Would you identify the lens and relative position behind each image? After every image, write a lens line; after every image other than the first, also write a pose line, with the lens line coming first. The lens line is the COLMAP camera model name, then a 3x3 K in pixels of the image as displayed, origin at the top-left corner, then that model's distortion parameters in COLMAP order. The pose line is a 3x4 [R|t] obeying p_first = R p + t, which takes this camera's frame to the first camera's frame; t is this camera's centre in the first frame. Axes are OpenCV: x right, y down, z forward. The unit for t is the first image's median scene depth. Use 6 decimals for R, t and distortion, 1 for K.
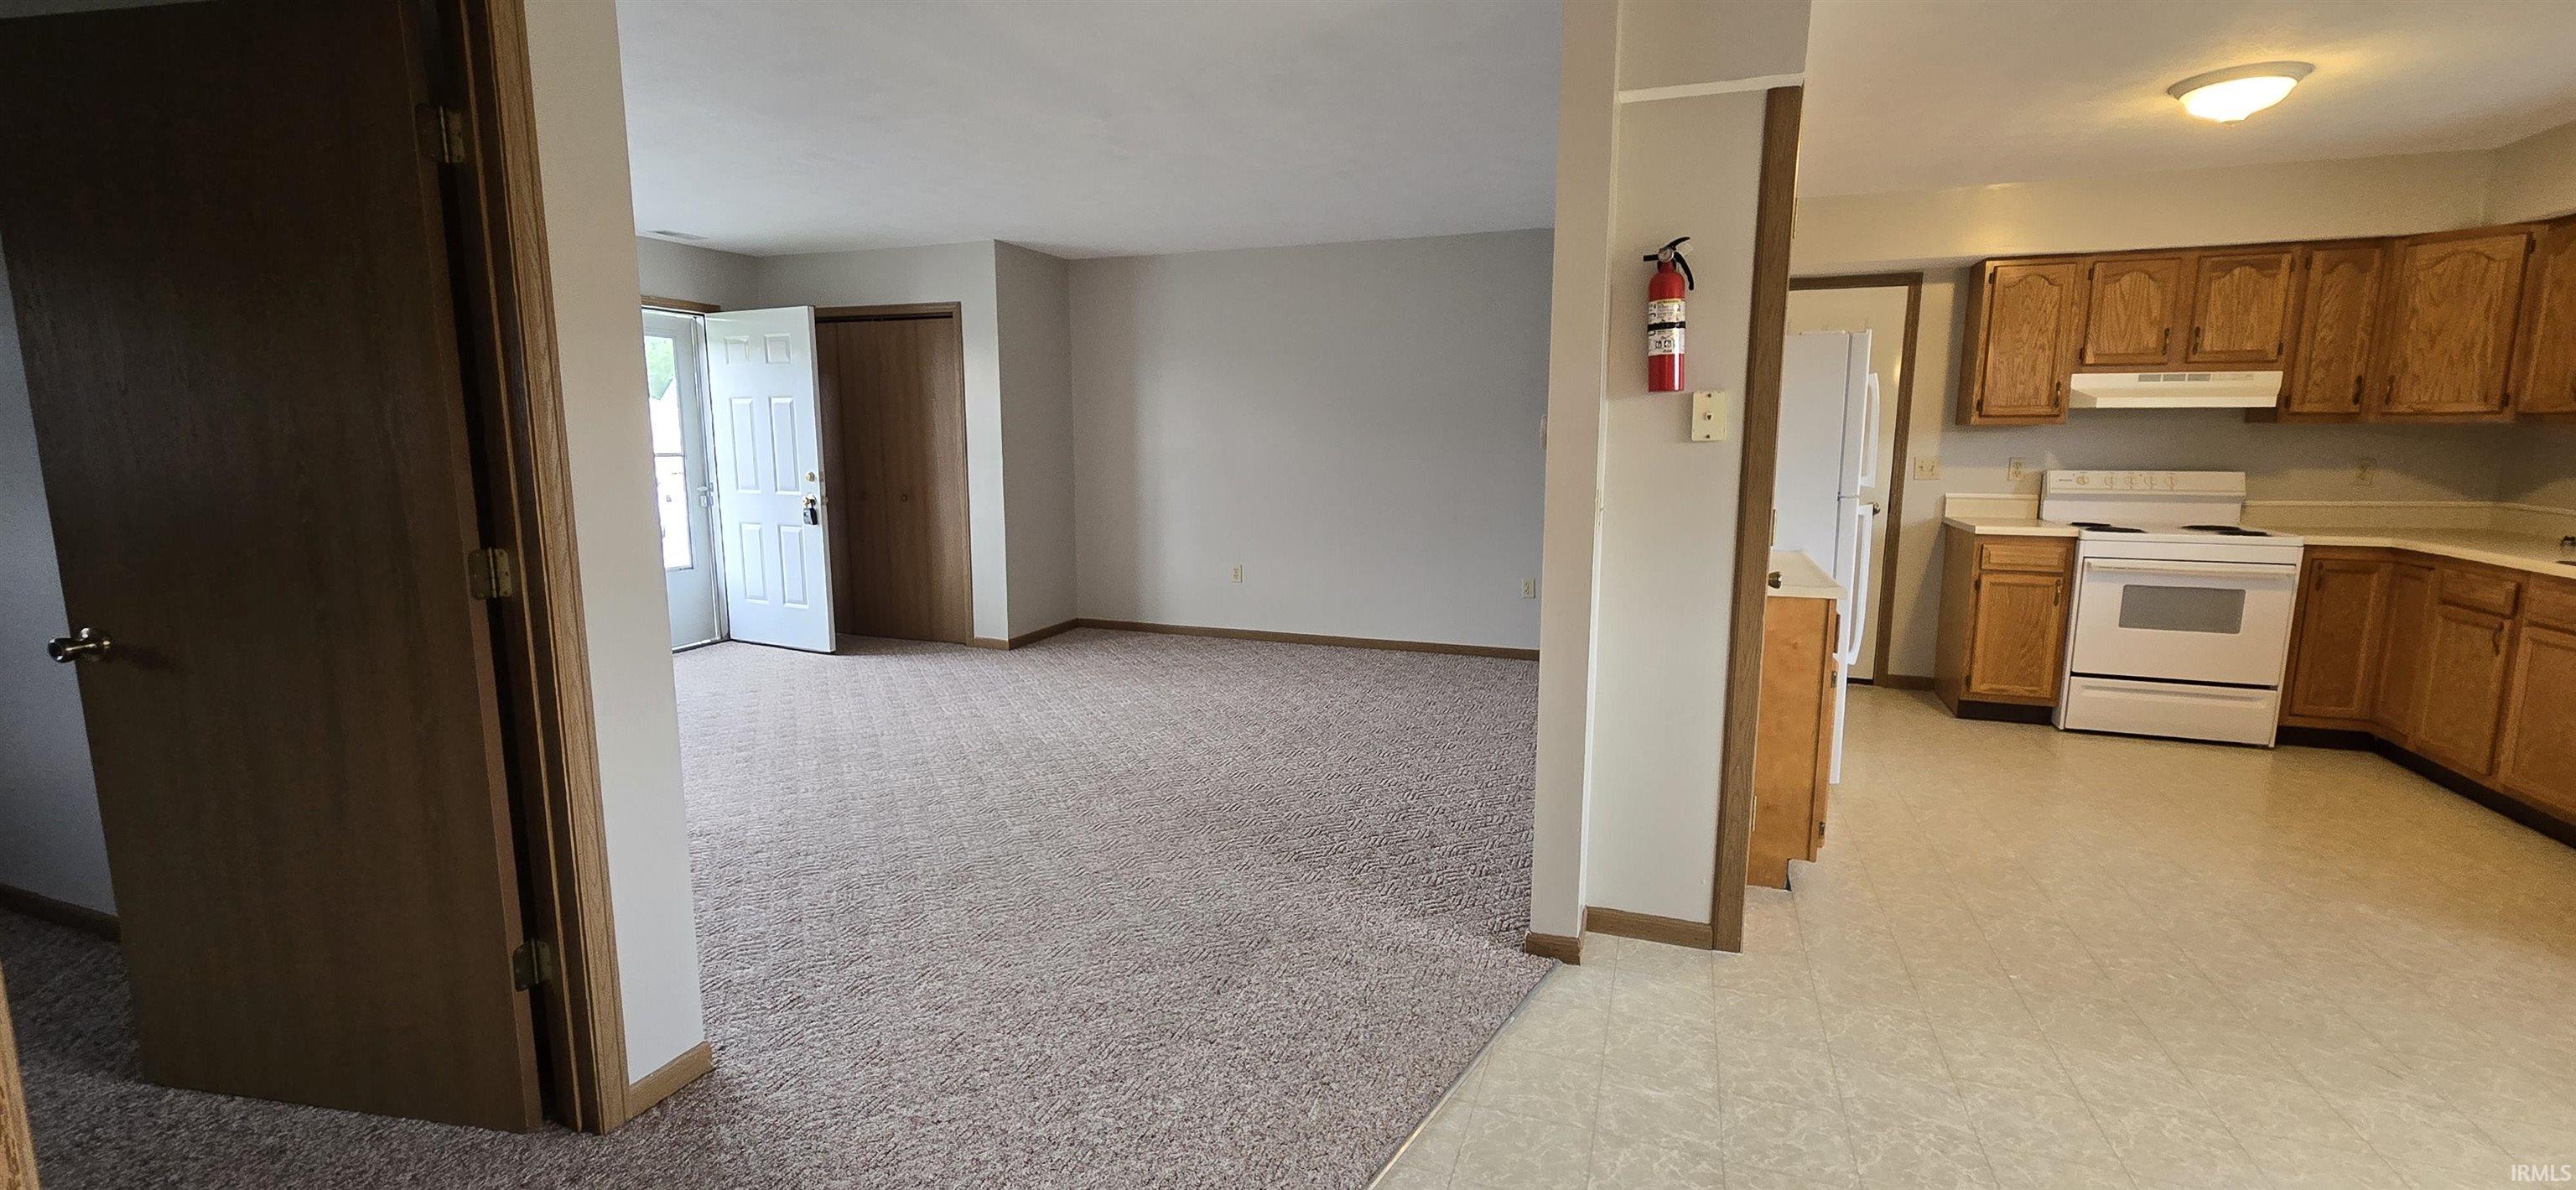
lens RADIAL K [[1055.9, 0, 1280.5], [0, 1055.9, 586.2], [0, 0, 1]] dist [0.001850, -0.001443]
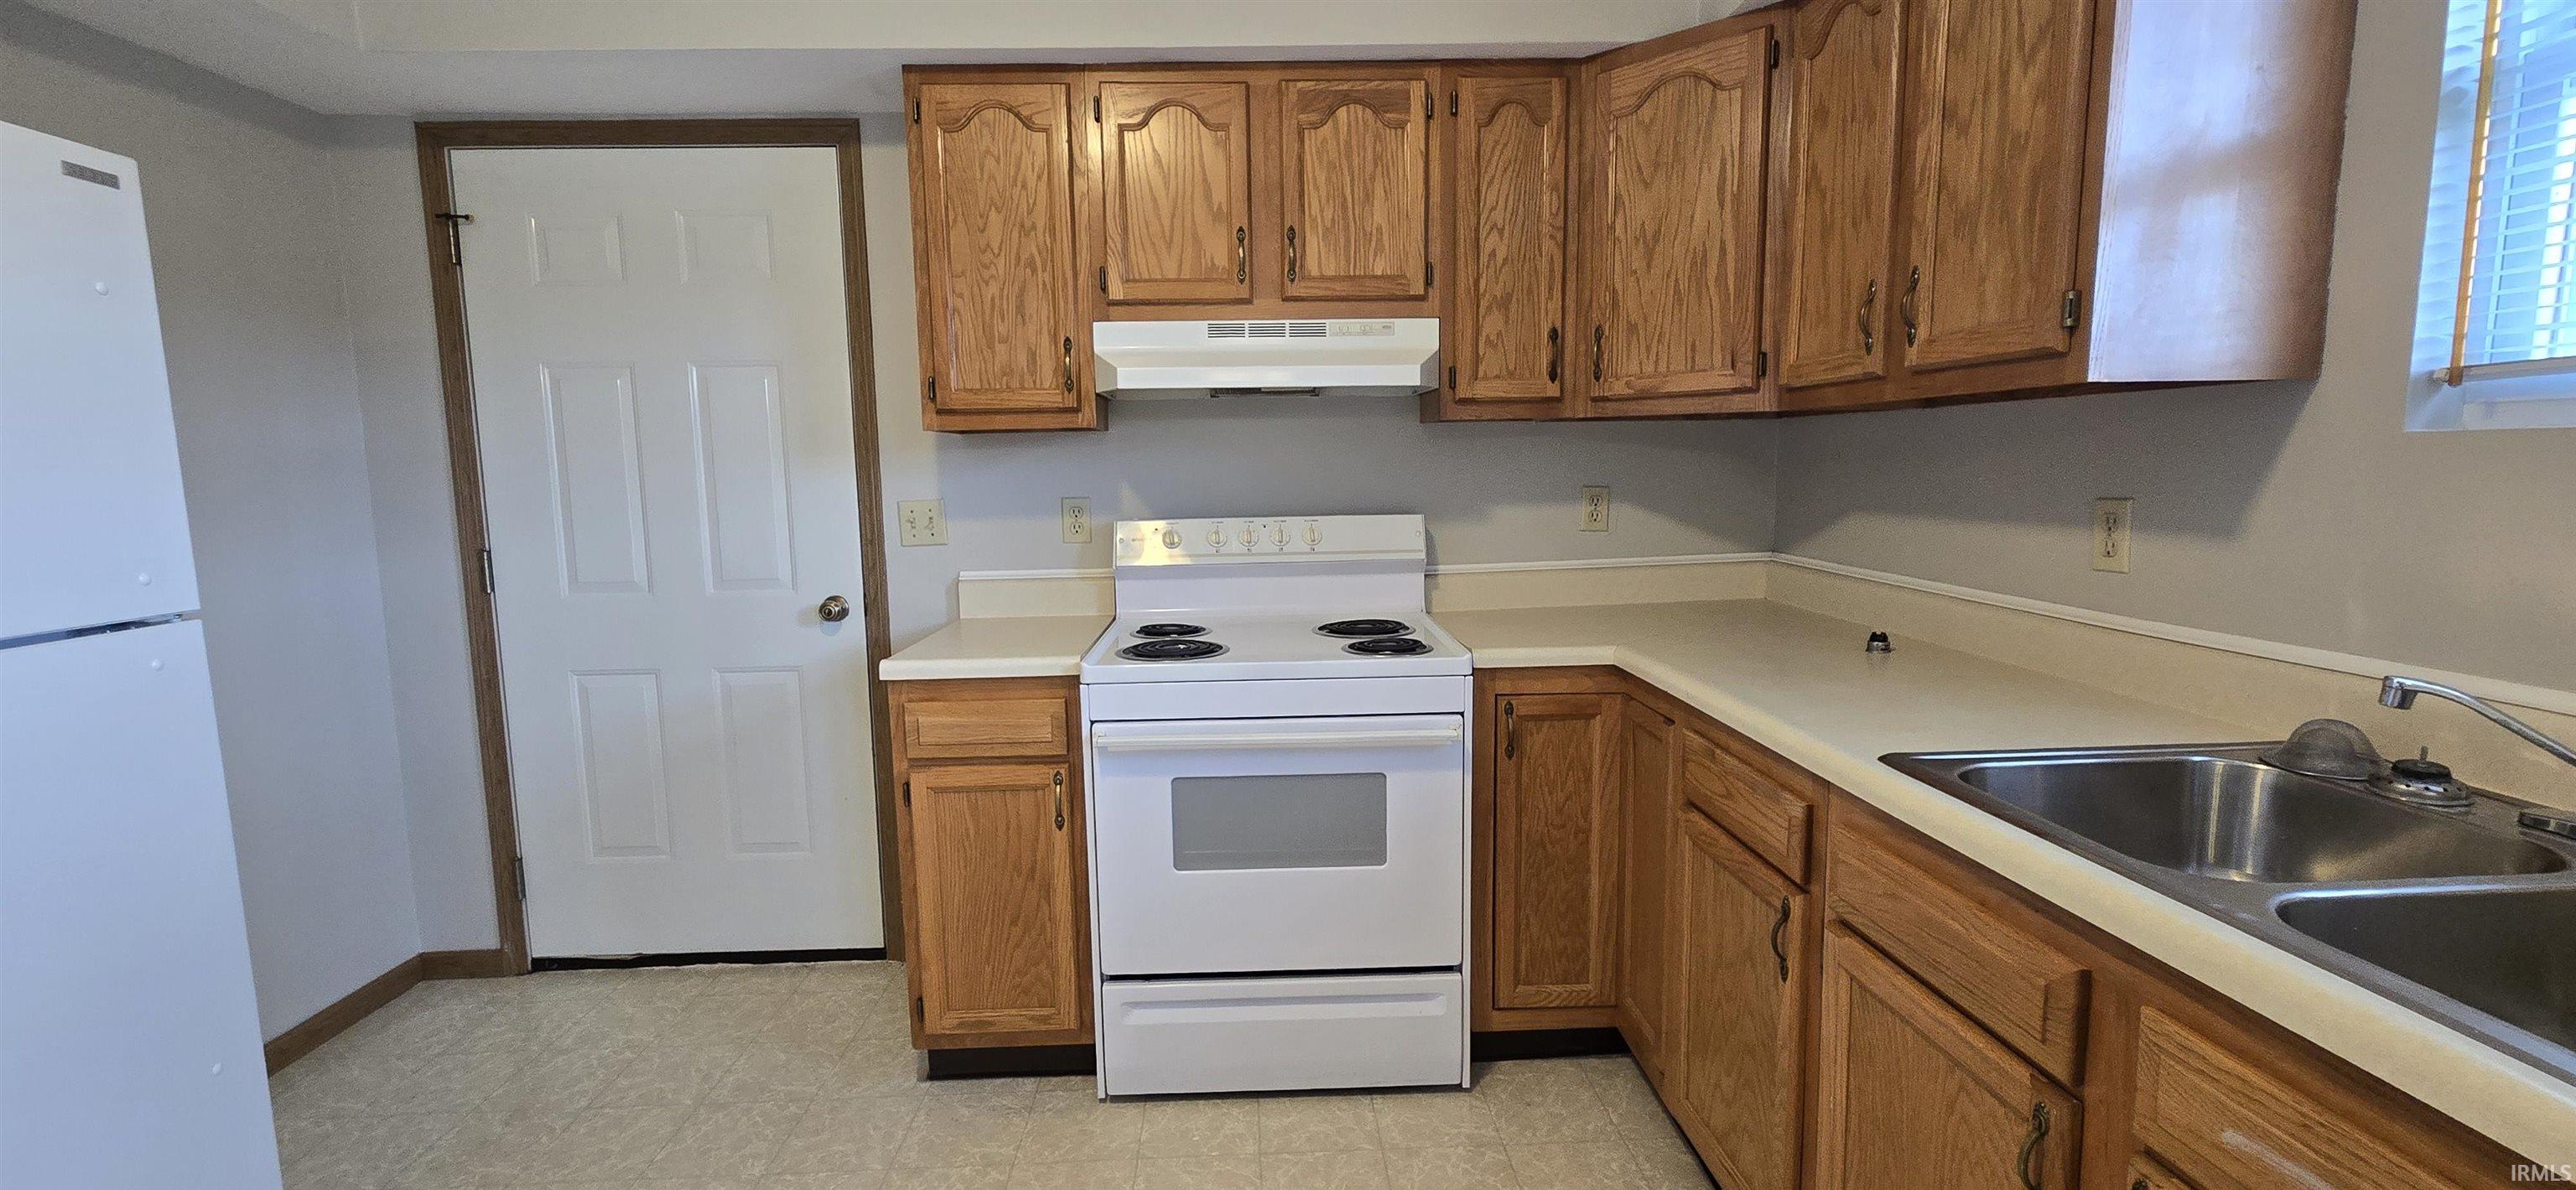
lens RADIAL K [[1055.9, 0, 1277.1], [0, 1055.9, 588.1], [0, 0, 1]] dist [0.001850, -0.001443]
pose [[0.920113, -0.061474, 0.386798, 0.640730], [0.074057, 0.997097, -0.017698, -0.067198], [-0.384587, 0.044929, 0.921995, 0.539692]]
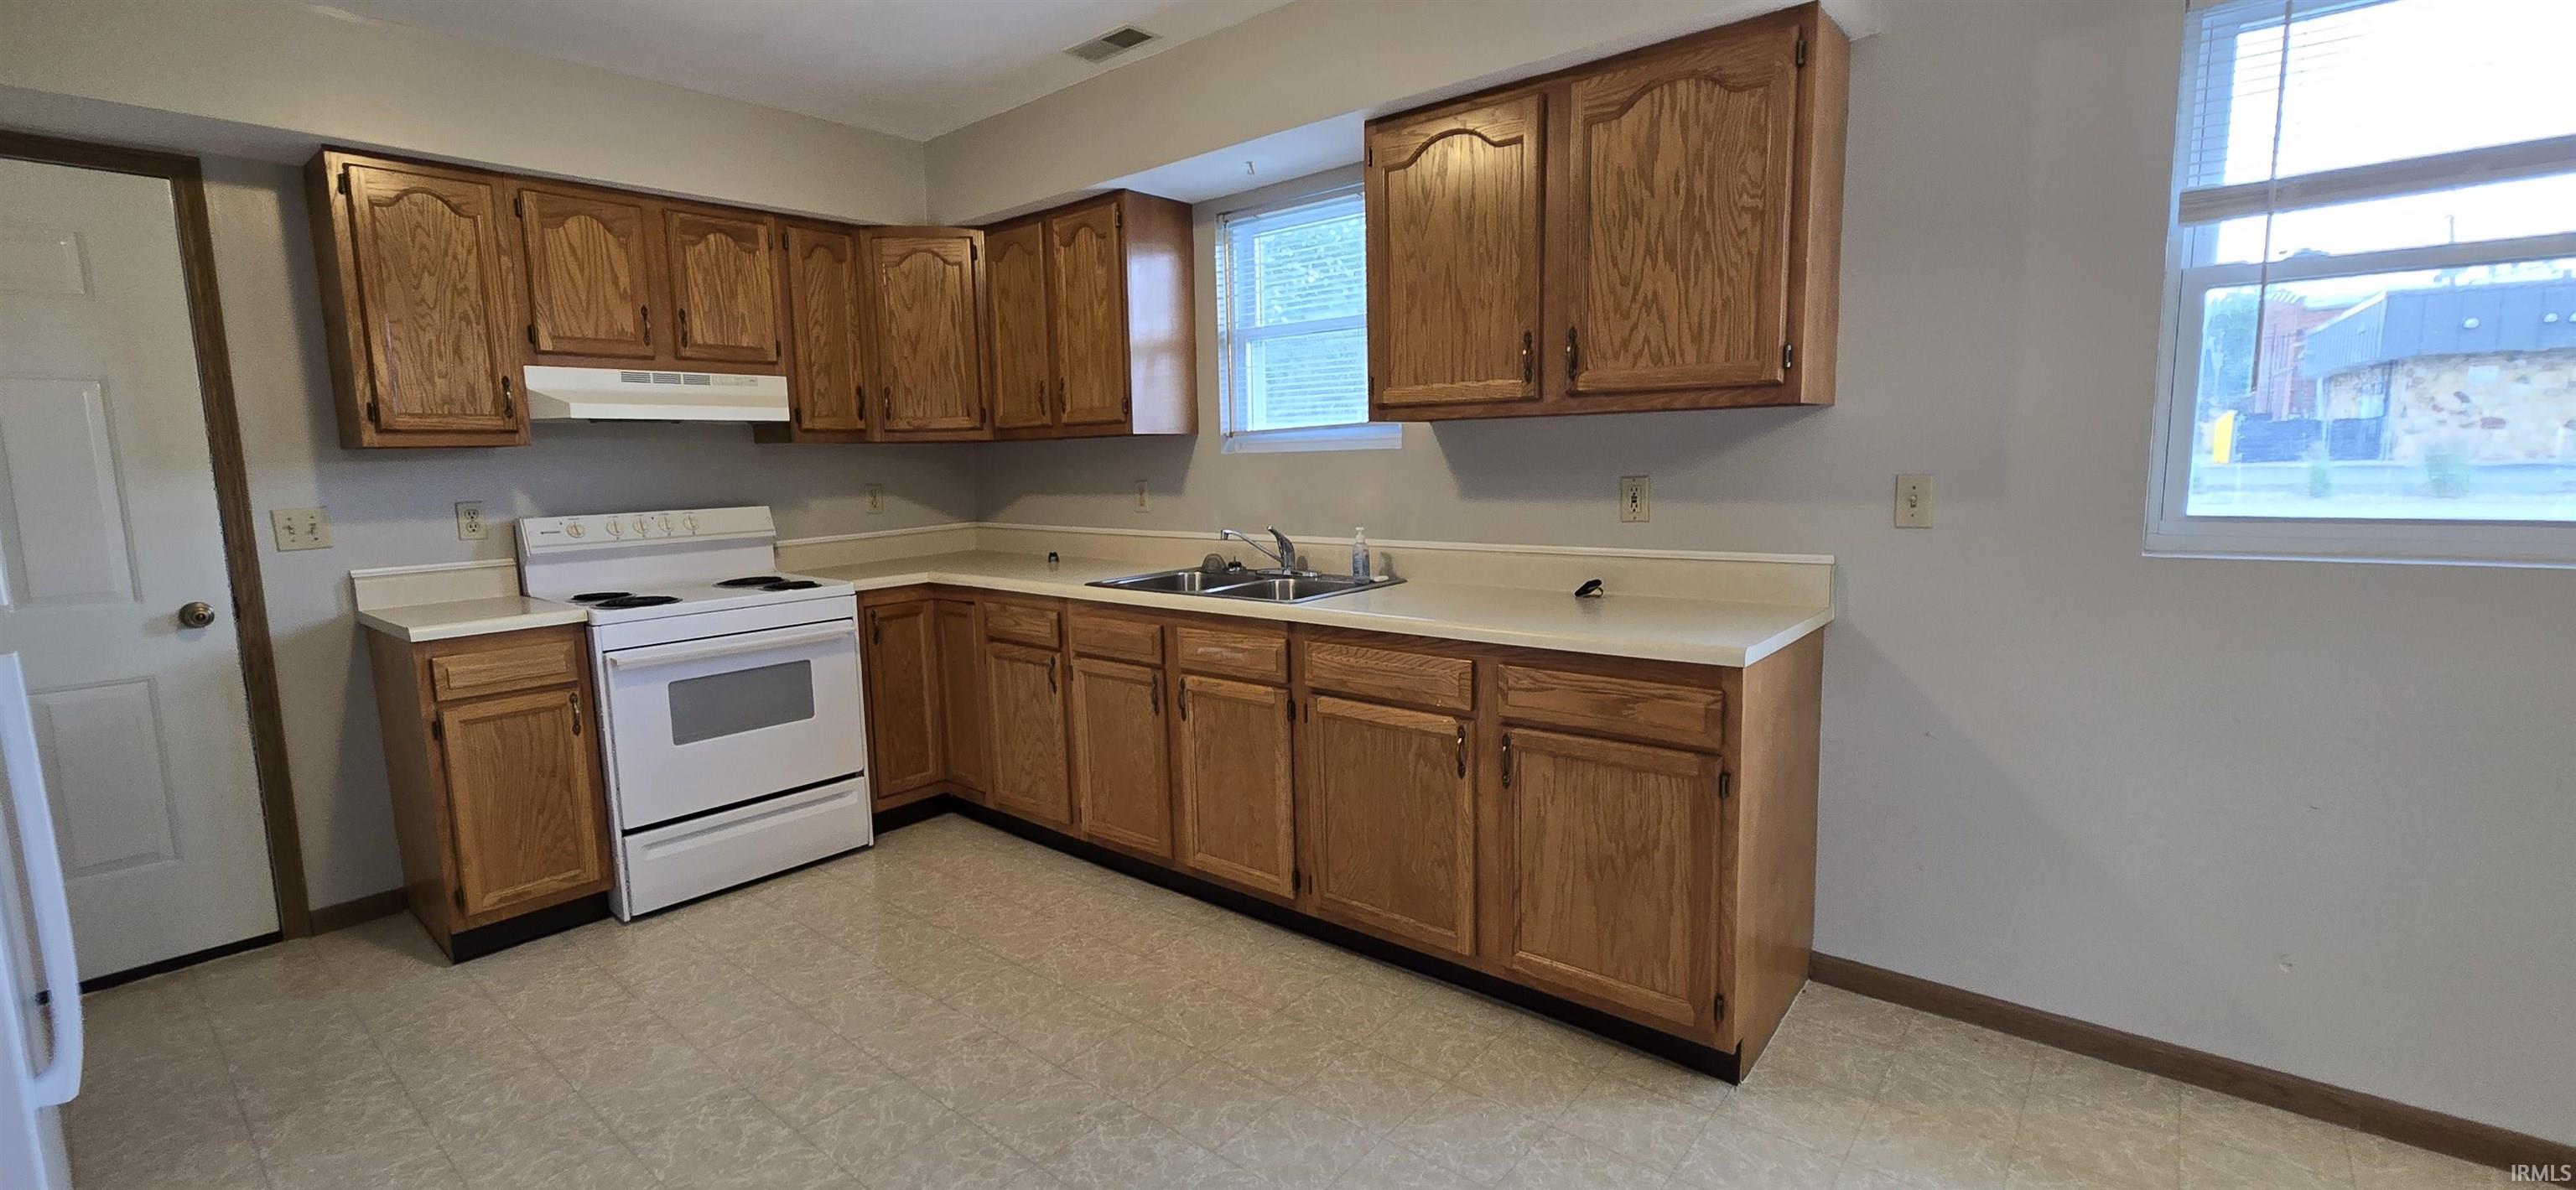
lens RADIAL K [[1055.9, 0, 1264.8], [0, 1055.9, 596.2], [0, 0, 1]] dist [0.001850, -0.001443]
pose [[0.339428, -0.131607, 0.931380, 0.298427], [0.162313, 0.983506, 0.079820, -0.044773], [-0.926522, 0.124082, 0.355191, 0.389050]]
